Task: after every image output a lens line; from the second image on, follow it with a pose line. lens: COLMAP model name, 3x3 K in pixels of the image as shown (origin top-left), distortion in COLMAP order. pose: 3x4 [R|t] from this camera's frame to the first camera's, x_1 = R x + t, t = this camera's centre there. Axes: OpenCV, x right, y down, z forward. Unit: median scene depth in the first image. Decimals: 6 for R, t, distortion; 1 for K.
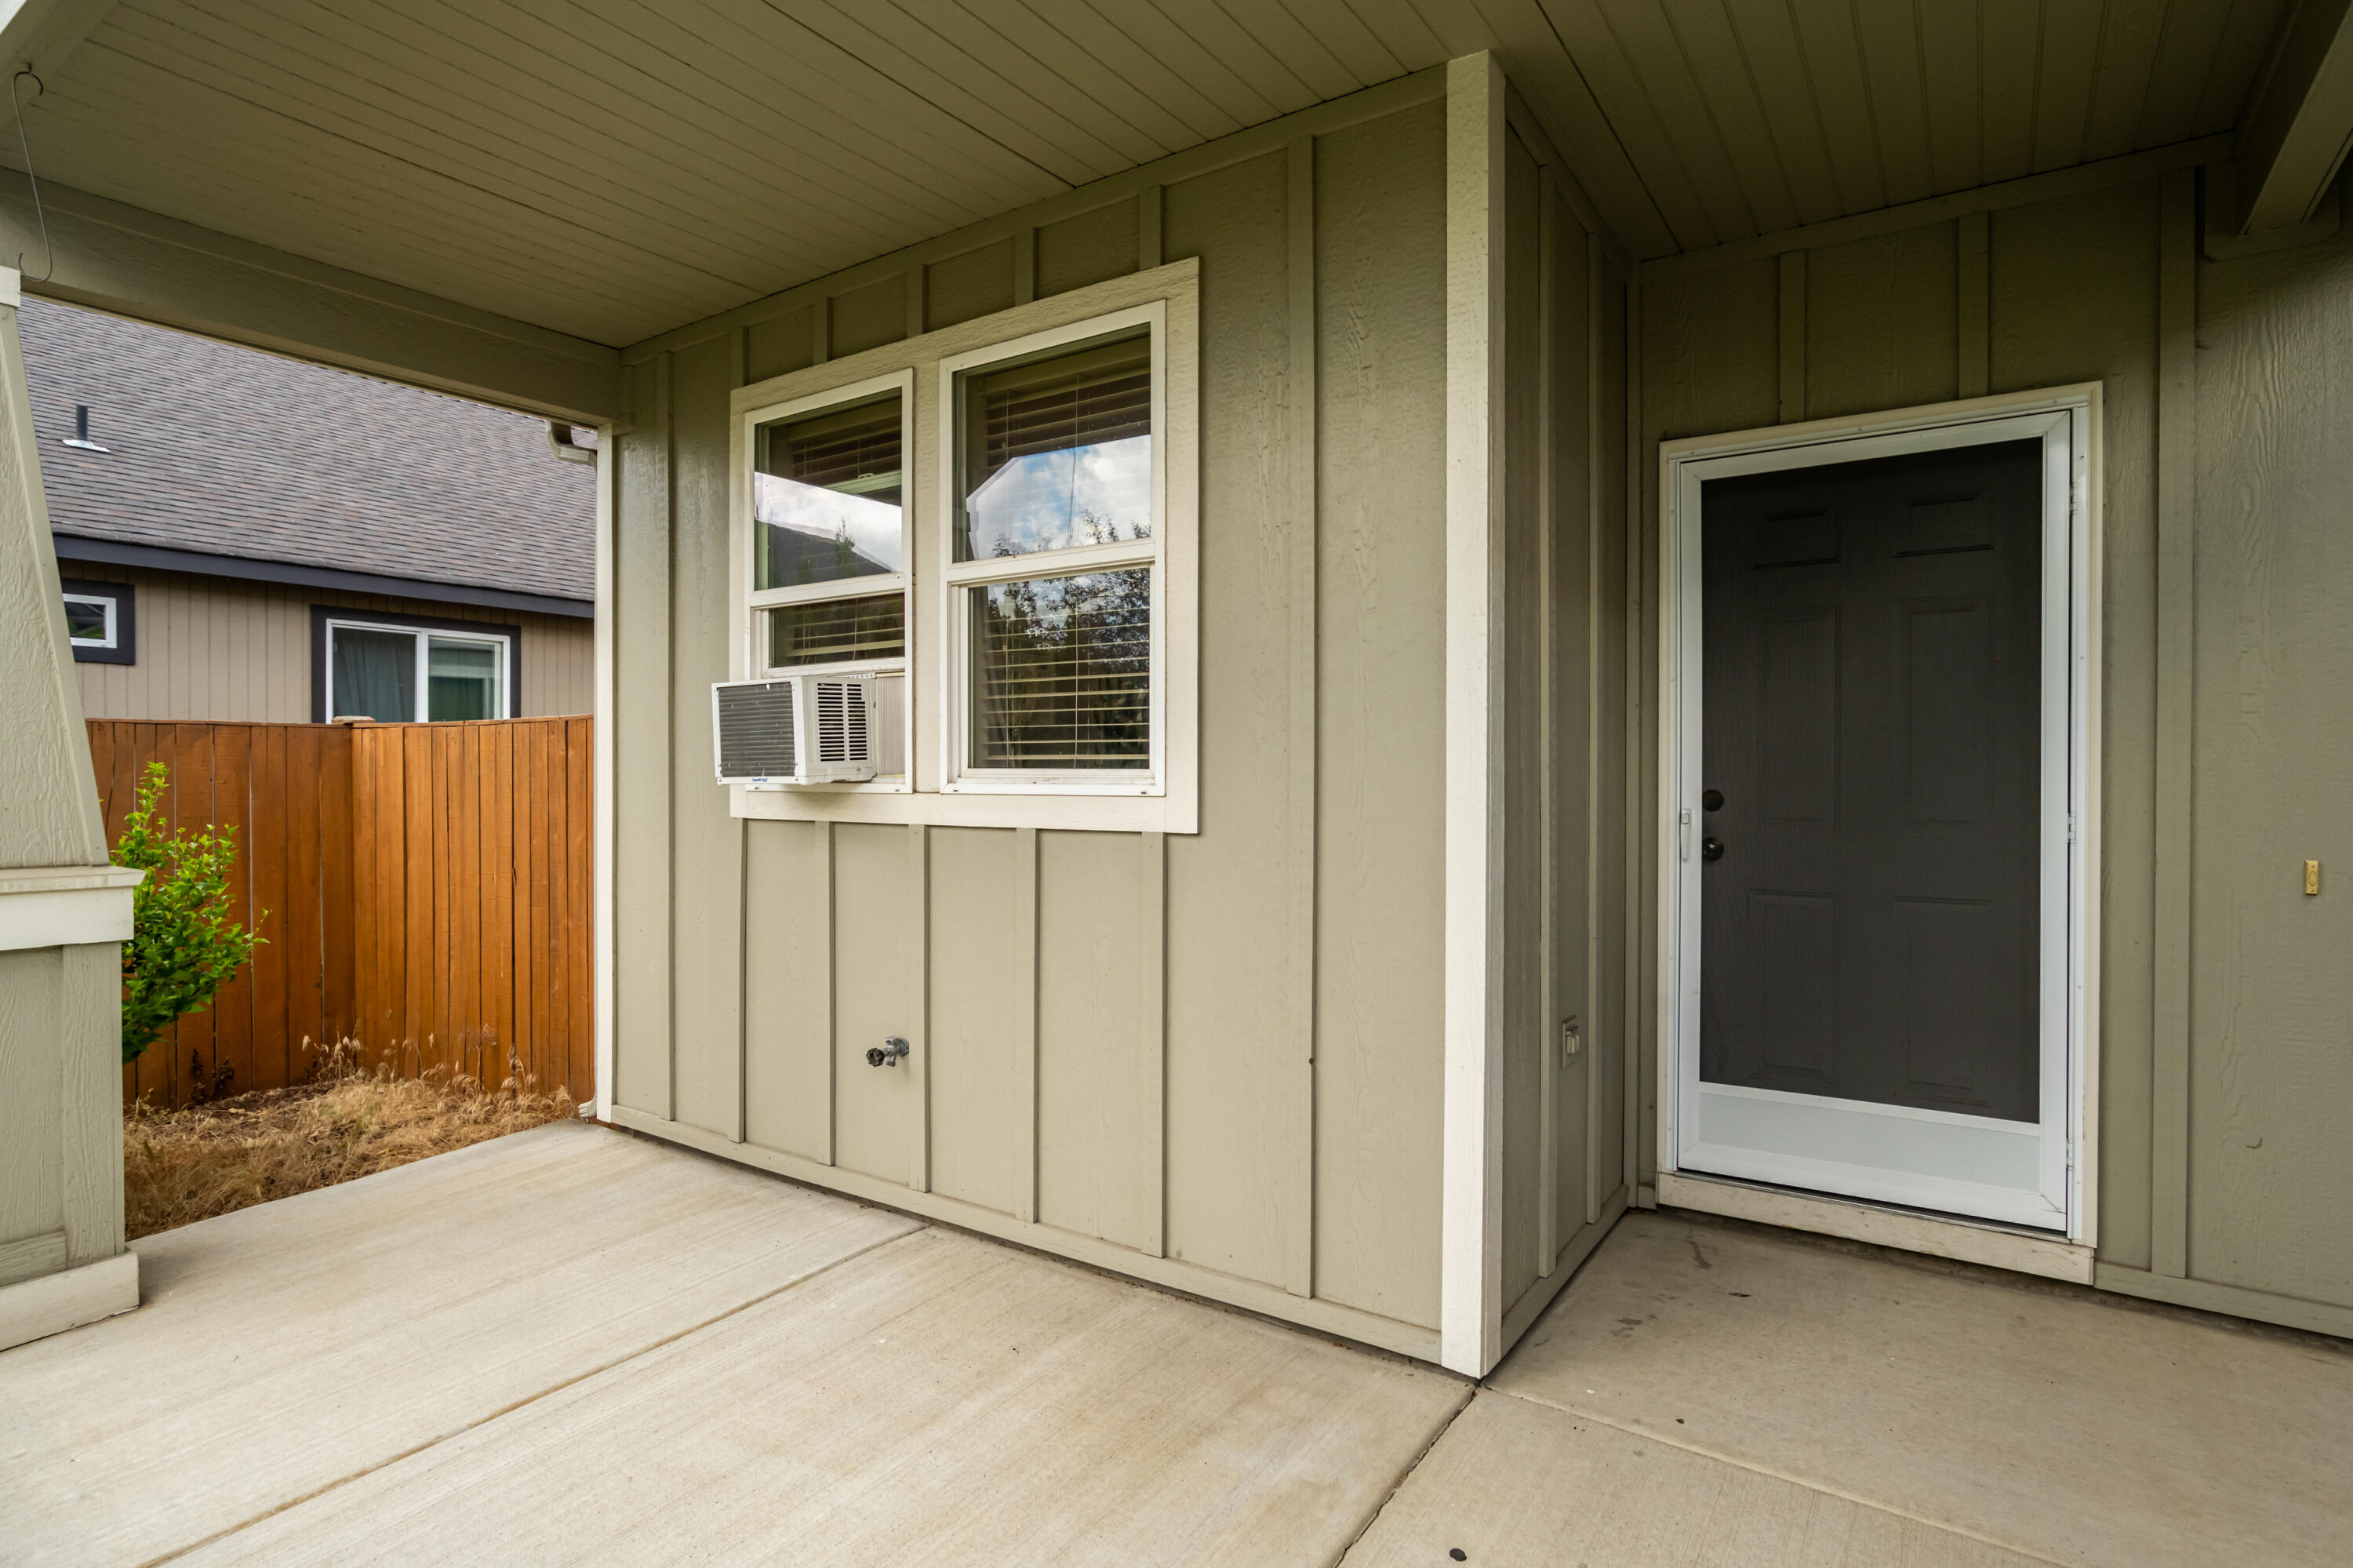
lens RADIAL K [[1217.8, 0, 1191.4], [0, 1217.8, 794.9], [0, 0, 1]] dist [-0.013784, 0.005521]
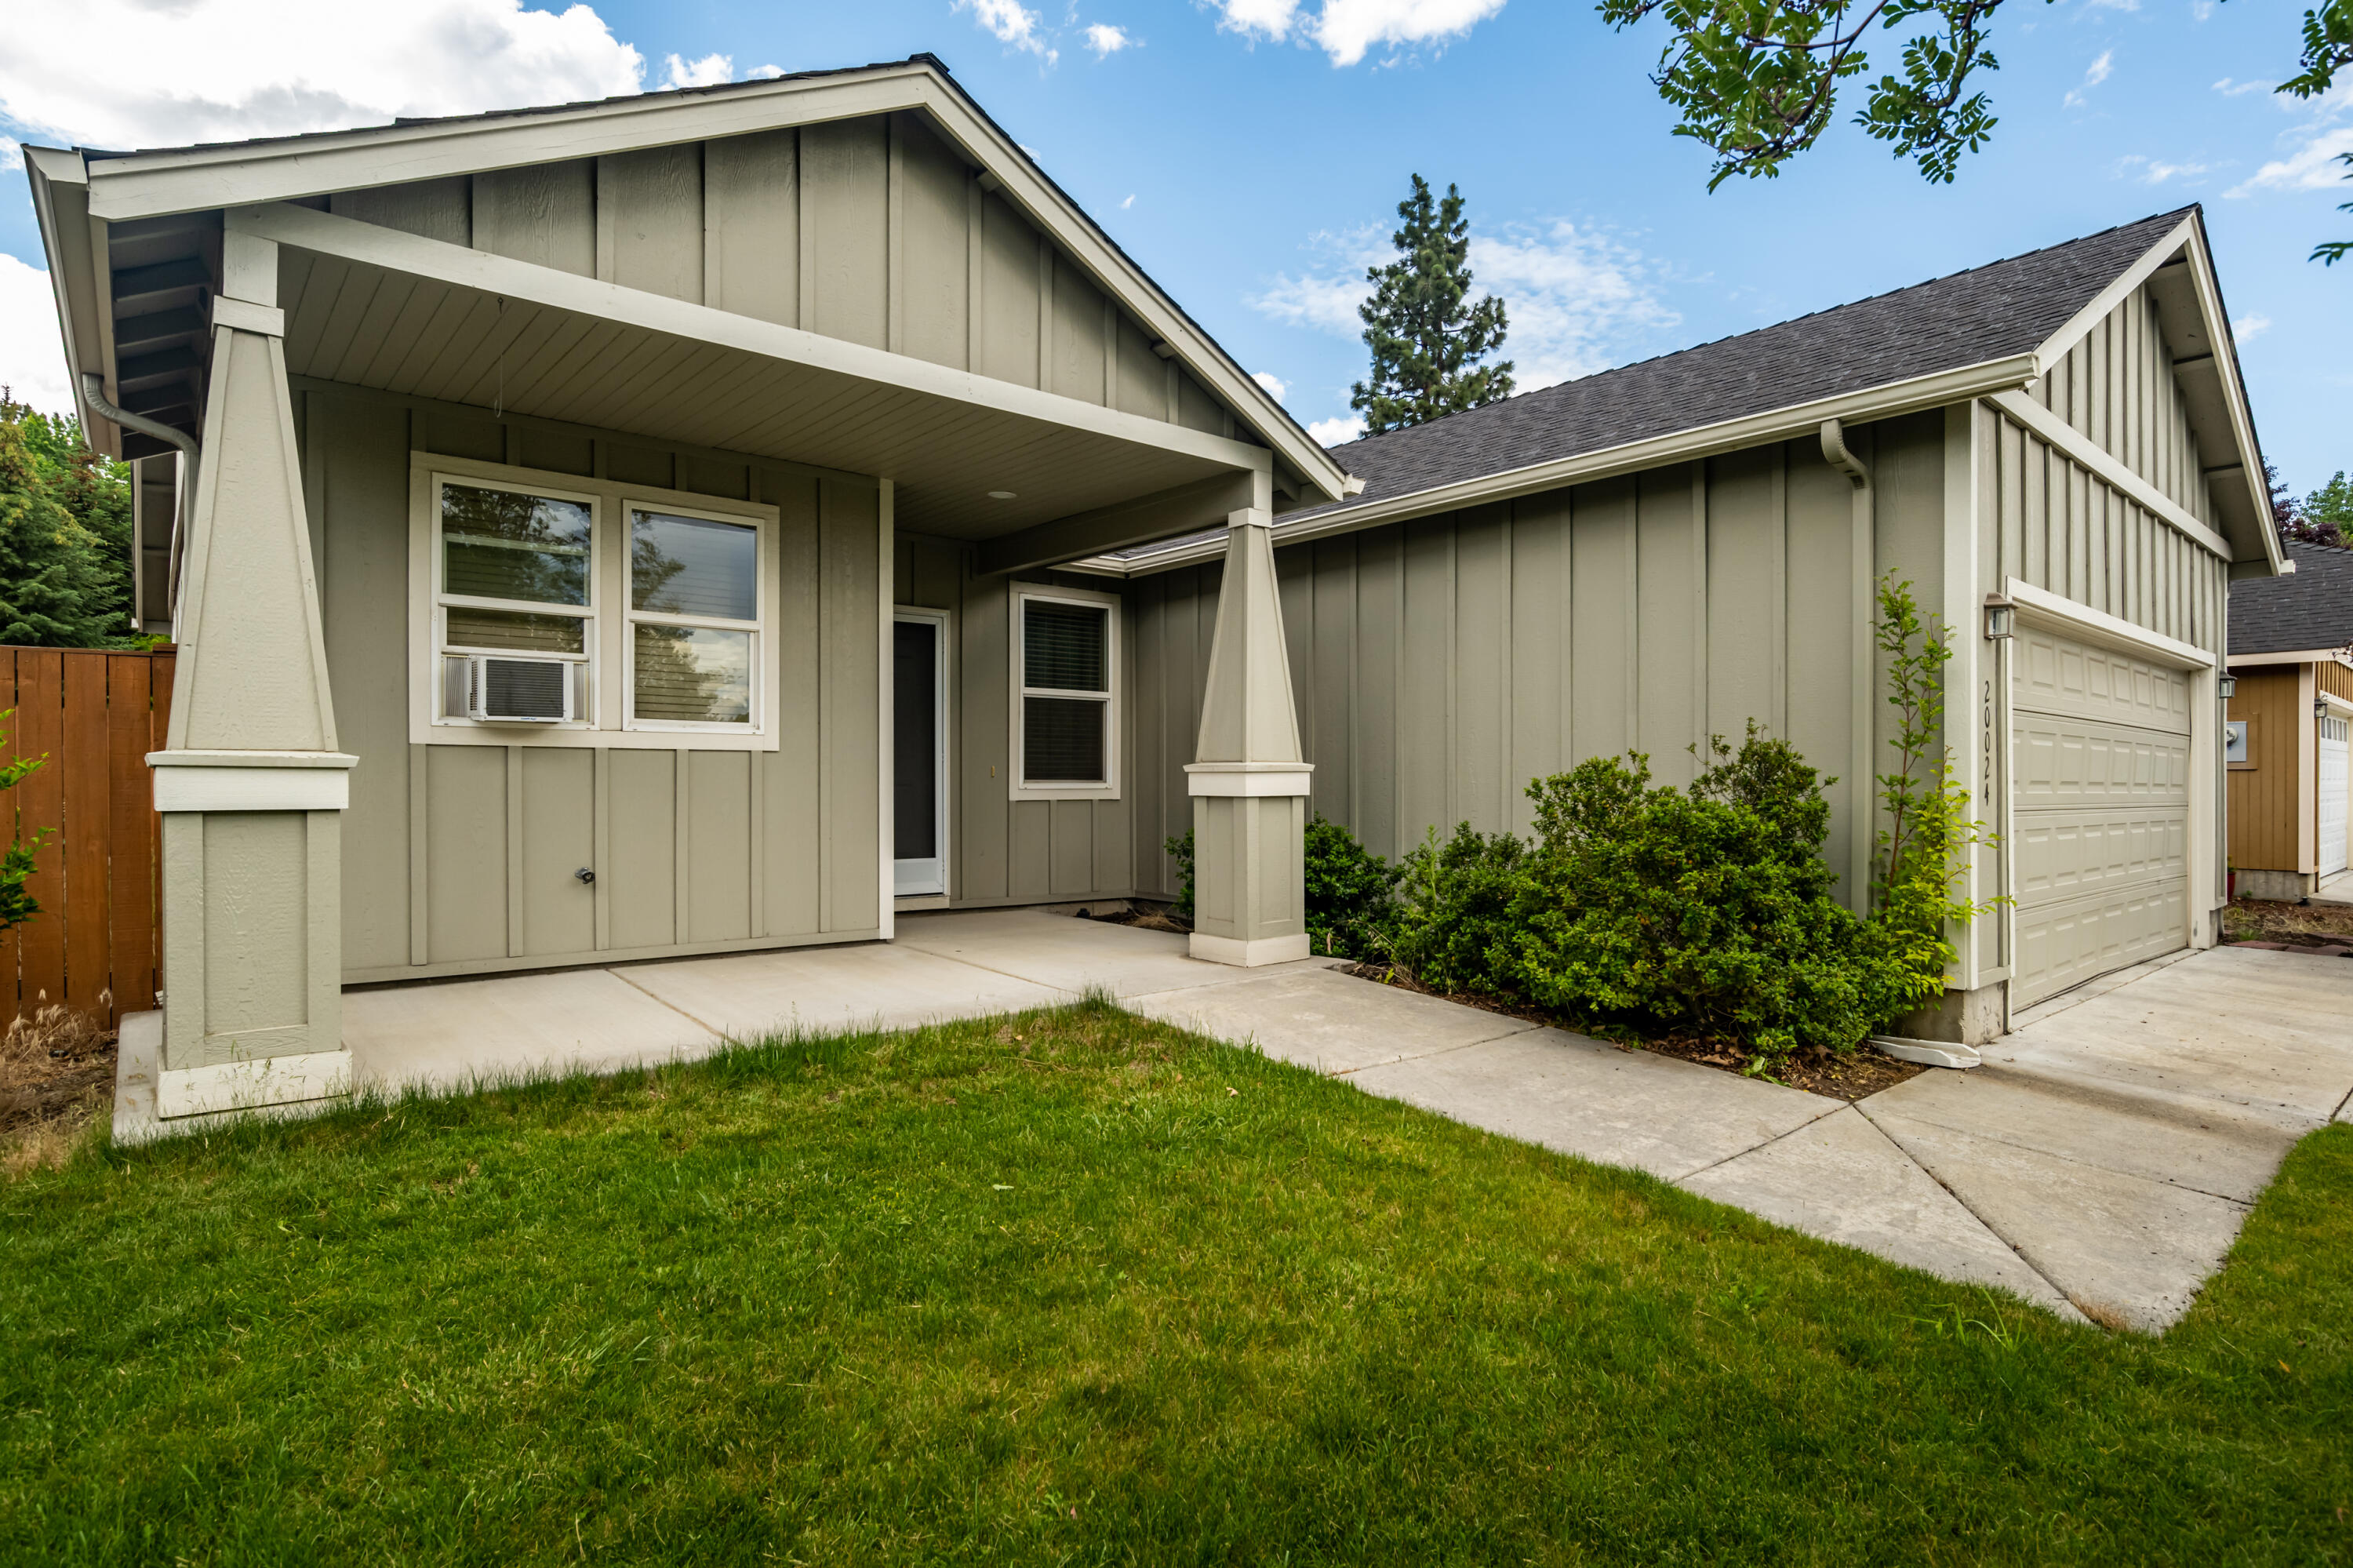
lens RADIAL K [[1217.8, 0, 1157.5], [0, 1217.8, 781.0], [0, 0, 1]] dist [-0.013784, 0.005521]
pose [[0.277035, 0.001359, 0.960859, -1.967222], [0.017948, 0.999817, -0.006589, 0.114063], [-0.960692, 0.019070, 0.276960, -0.334434]]
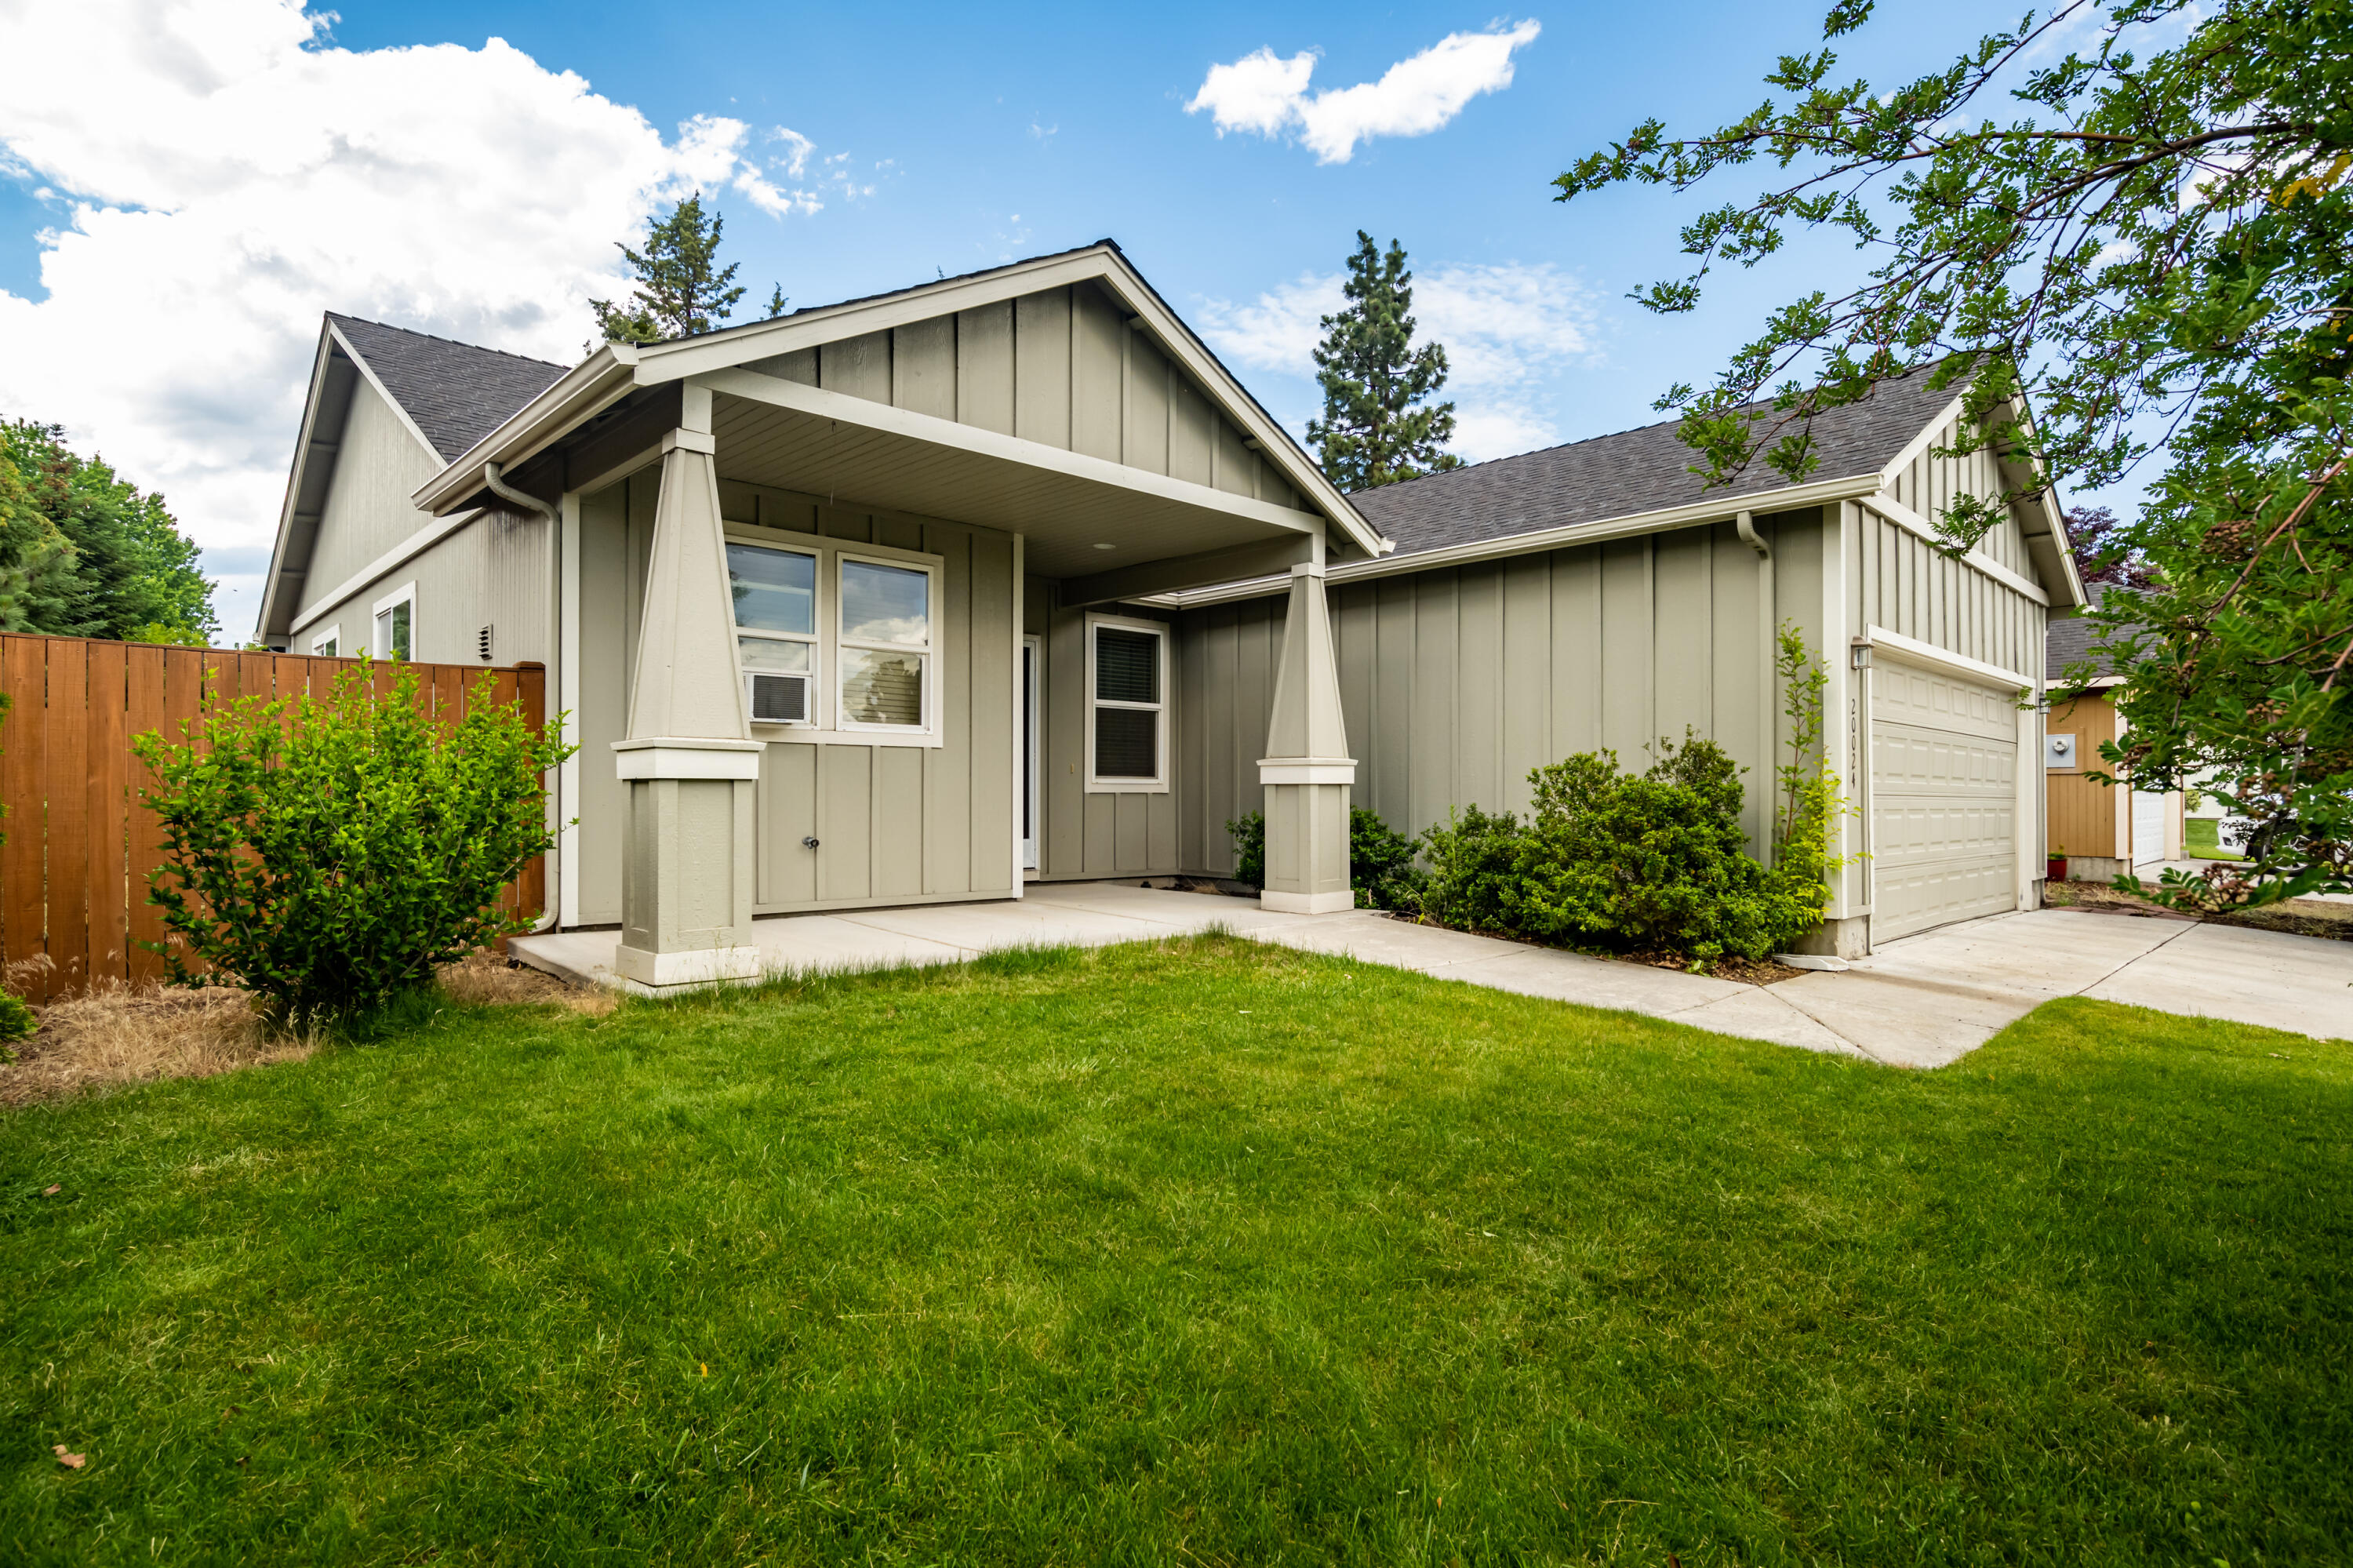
lens RADIAL K [[1217.8, 0, 1151.5], [0, 1217.8, 780.6], [0, 0, 1]] dist [-0.013784, 0.005521]
pose [[0.221908, 0.013420, 0.974975, -2.689806], [0.016170, 0.999717, -0.017441, 0.166701], [-0.974933, 0.019636, 0.221628, -0.153092]]
